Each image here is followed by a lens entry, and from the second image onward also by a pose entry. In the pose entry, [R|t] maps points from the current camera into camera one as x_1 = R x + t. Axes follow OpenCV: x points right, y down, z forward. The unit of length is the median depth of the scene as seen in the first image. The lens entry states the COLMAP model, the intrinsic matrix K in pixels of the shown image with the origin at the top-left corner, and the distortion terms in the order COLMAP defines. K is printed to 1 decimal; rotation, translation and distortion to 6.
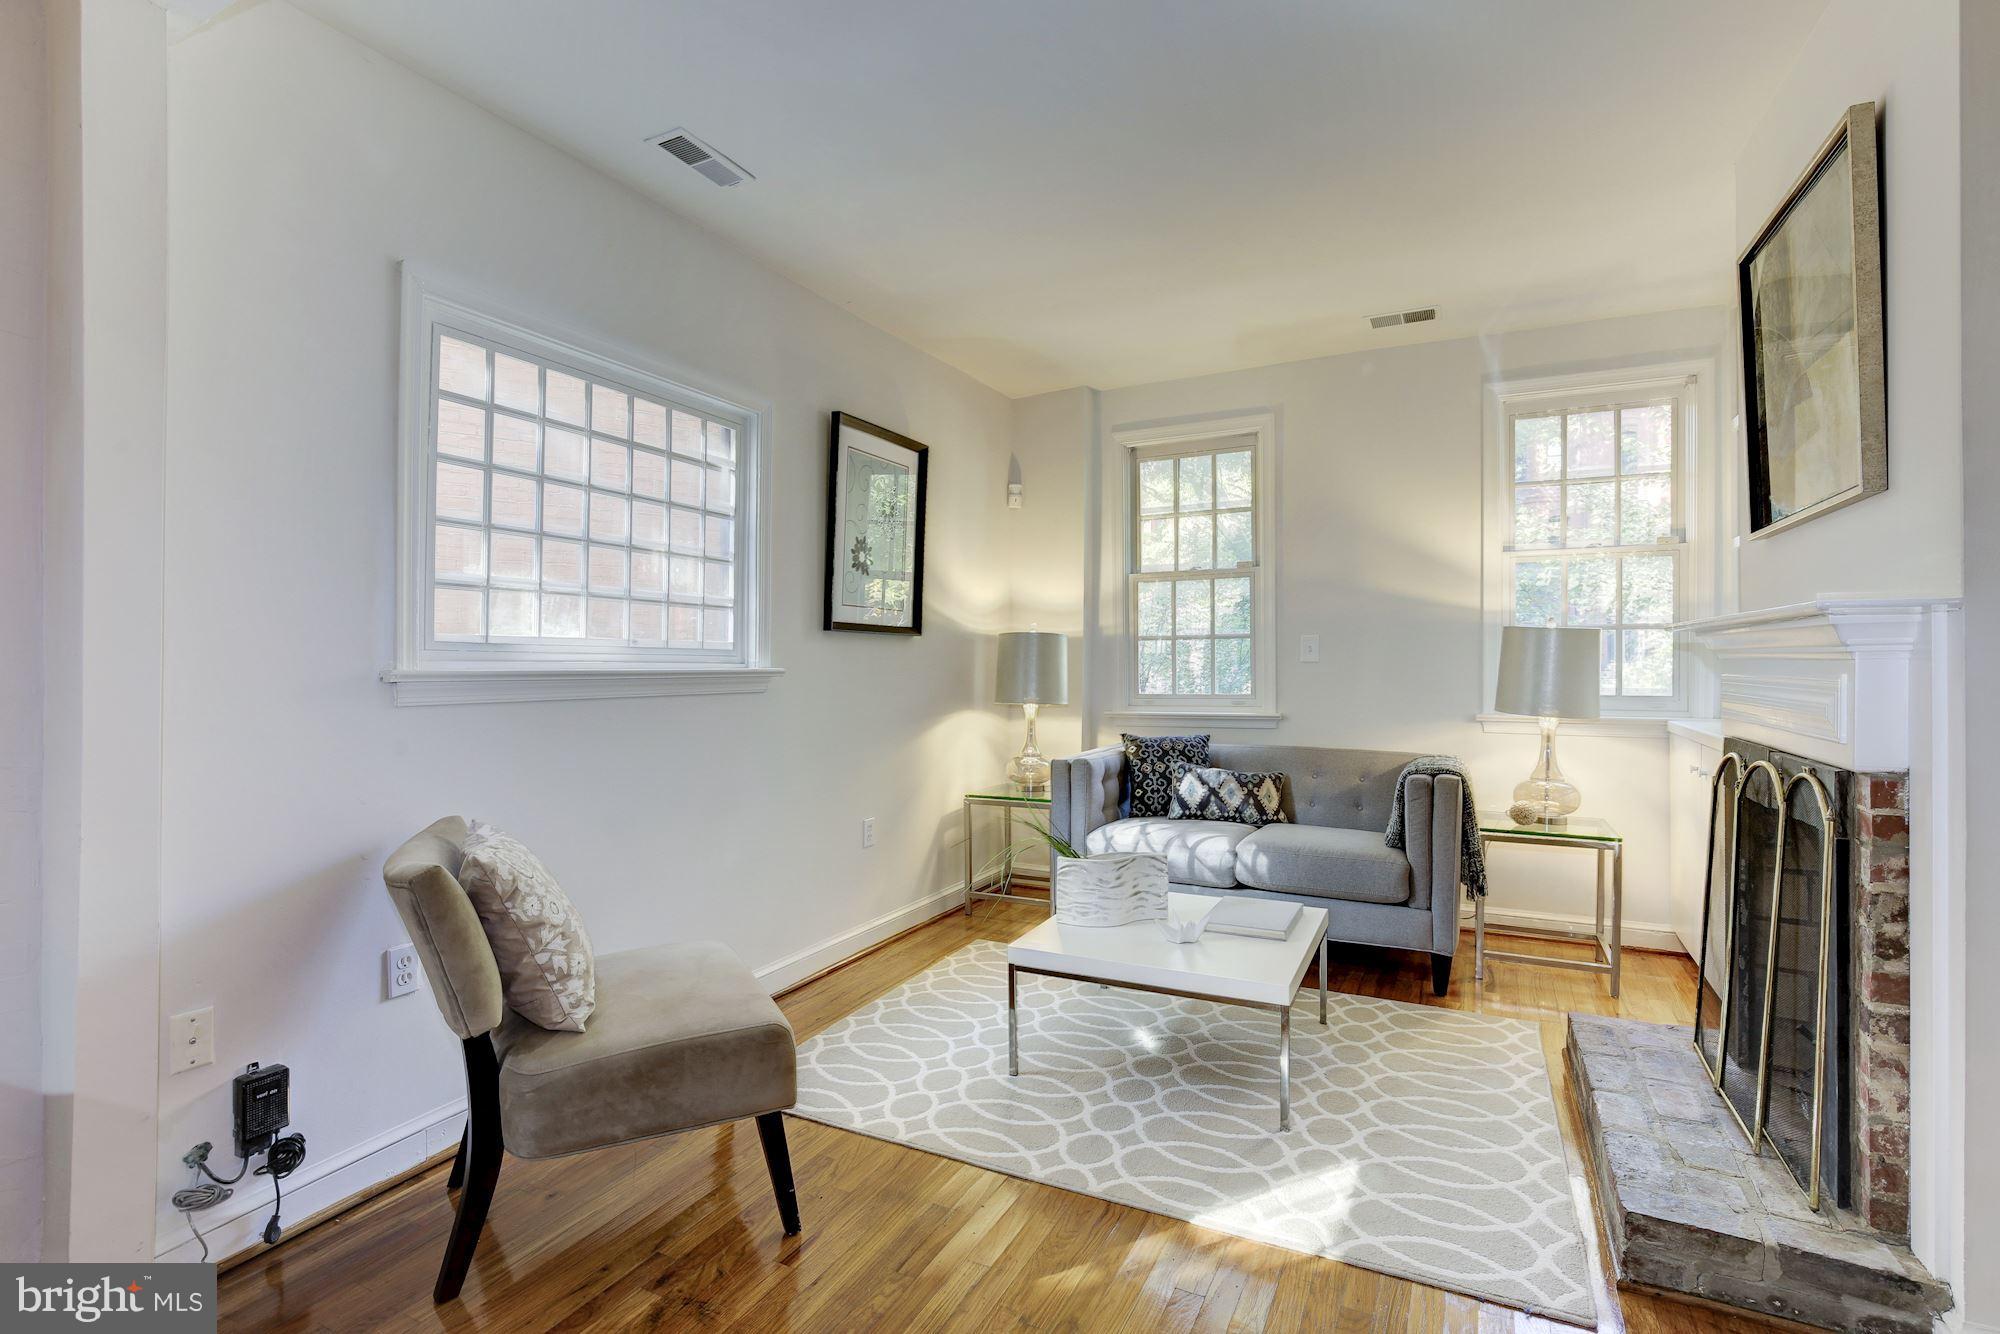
lens RADIAL K [[888.5, 0, 1003.7], [0, 888.5, 663.7], [0, 0, 1]] dist [-0.001257, 0.000233]
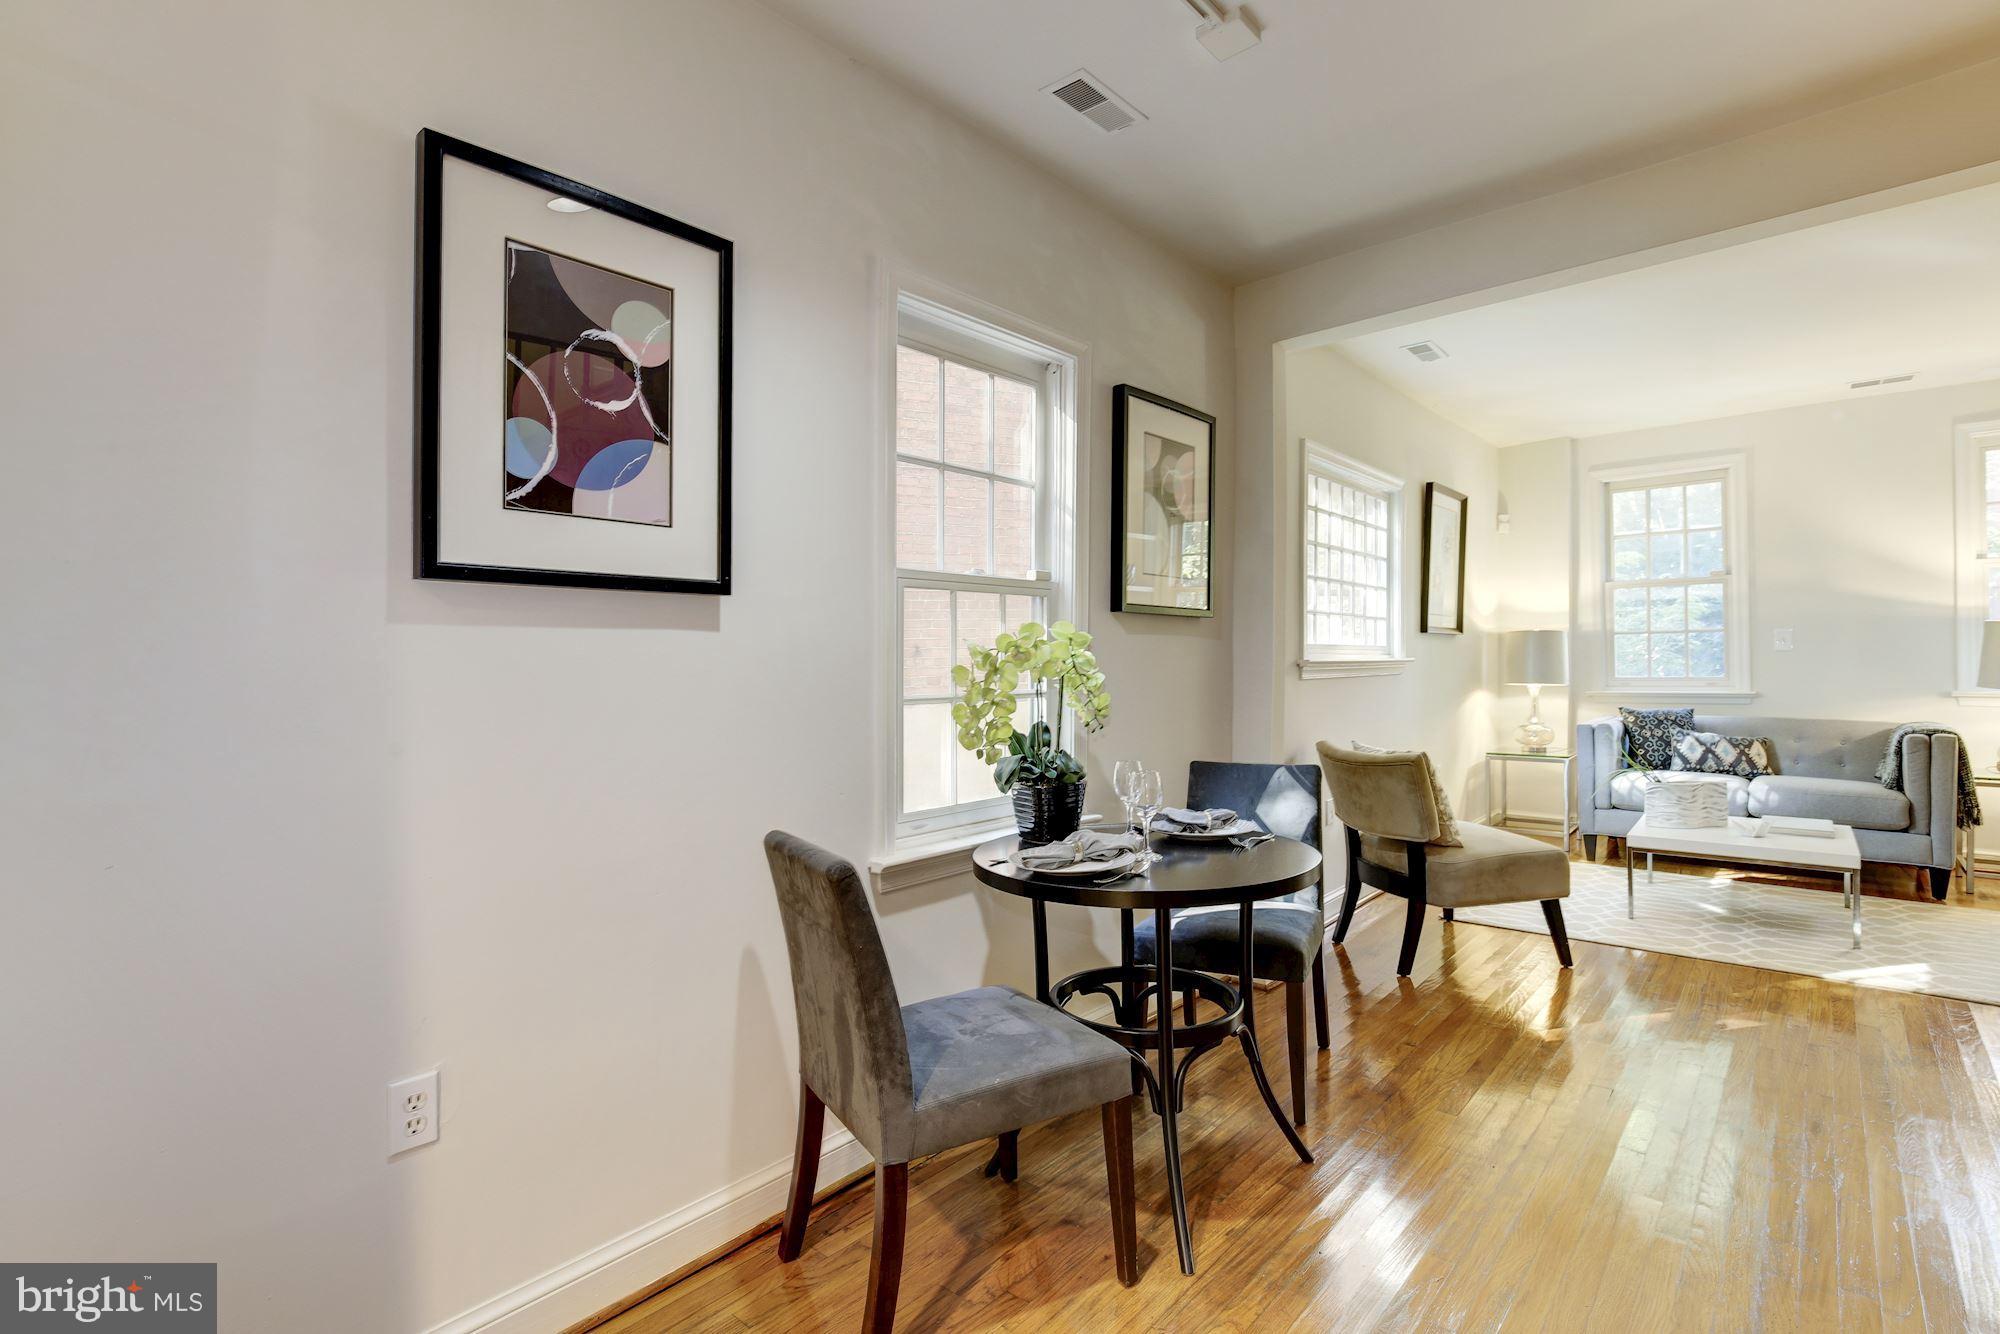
lens RADIAL K [[861.4, 0, 1090.5], [0, 861.4, 665.7], [0, 0, 1]] dist [0.000841, 0.000629]
pose [[0.975757, -0.006372, -0.218762, -0.403791], [0.008588, 0.999921, 0.009180, -0.000785], [0.218686, -0.010836, 0.975735, -0.469493]]
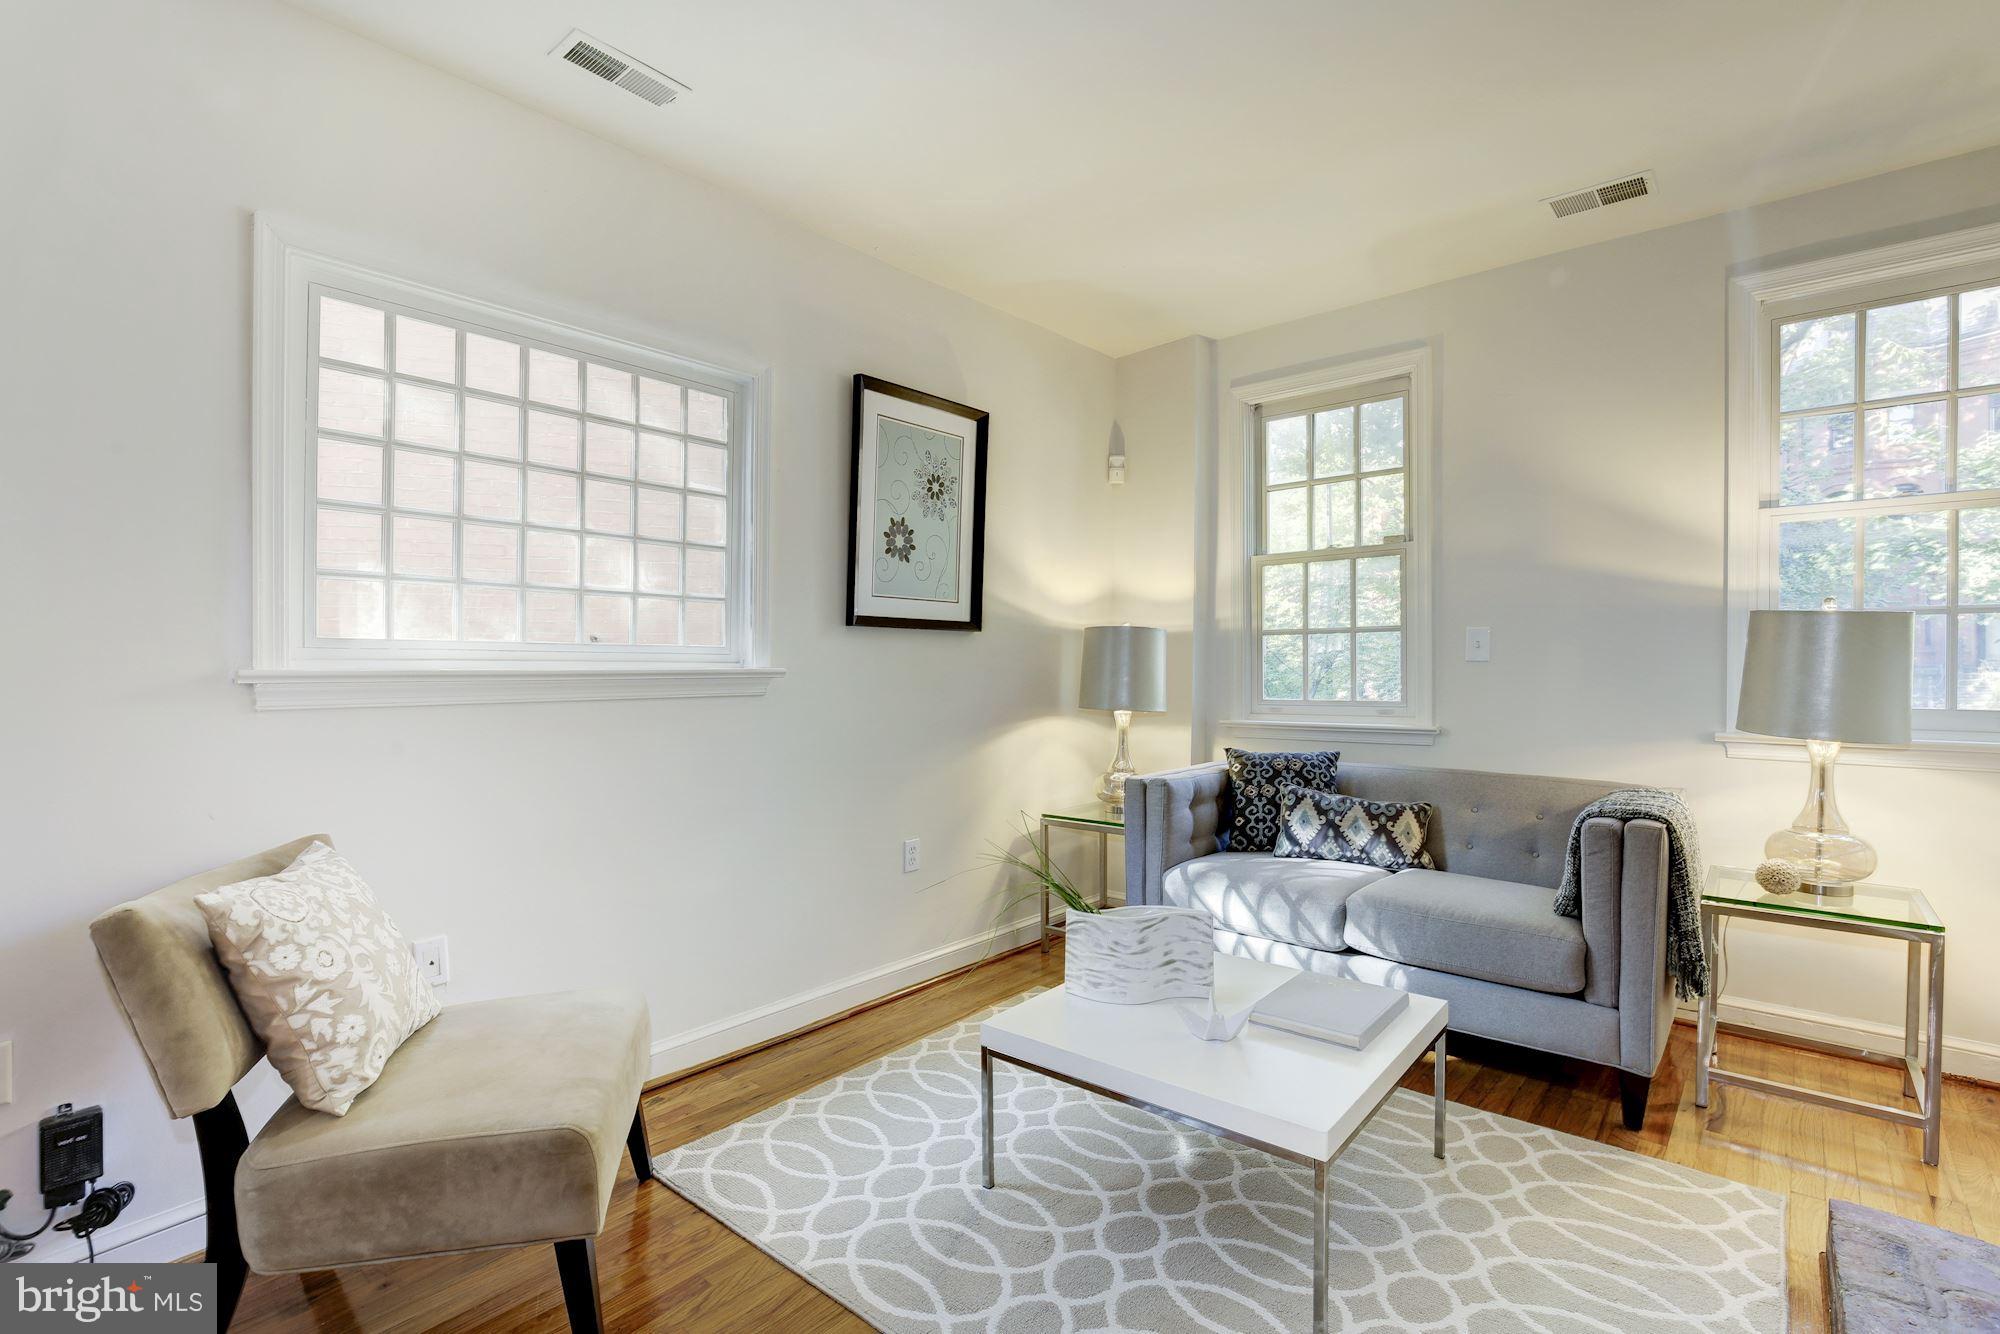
lens RADIAL K [[902.3, 0, 1000.0], [0, 902.3, 667.0], [0, 0, 1]] dist [-0.003728, 0.000746]
pose [[0.973210, 0.001383, -0.229912, 0.141525], [-0.000463, 0.999992, 0.004056, 0.000076], [0.229915, -0.003841, 0.973203, 0.158560]]
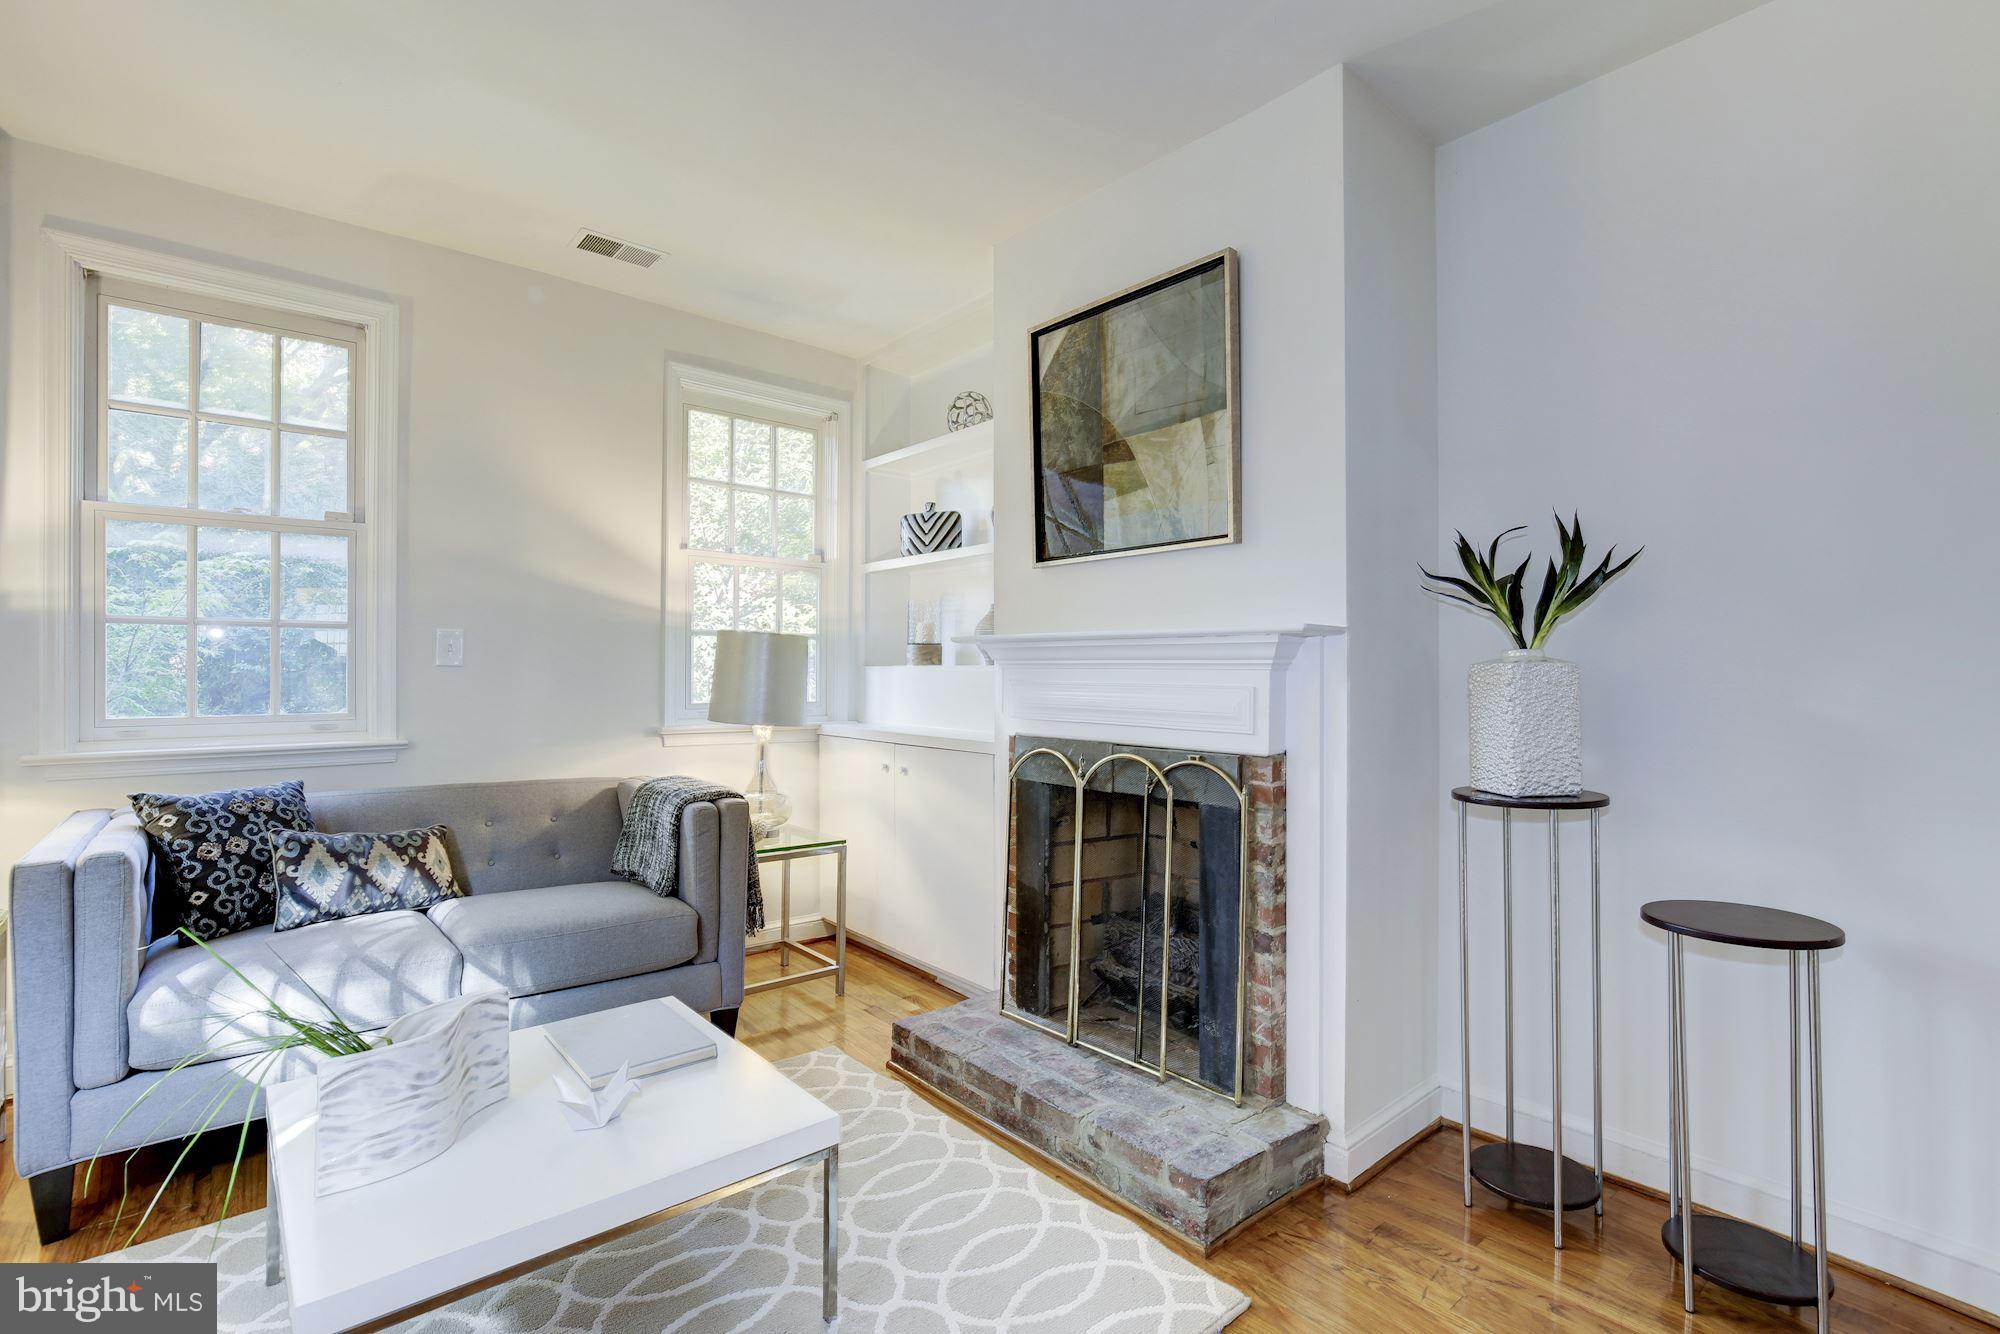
lens RADIAL K [[920.5, 0, 989.2], [0, 920.5, 663.6], [0, 0, 1]] dist [-0.020979, 0.009555]
pose [[0.404681, 0.015460, 0.914327, -0.189097], [-0.007278, 0.999880, -0.013685, 0.003336], [-0.914429, -0.001116, 0.404745, 0.352310]]
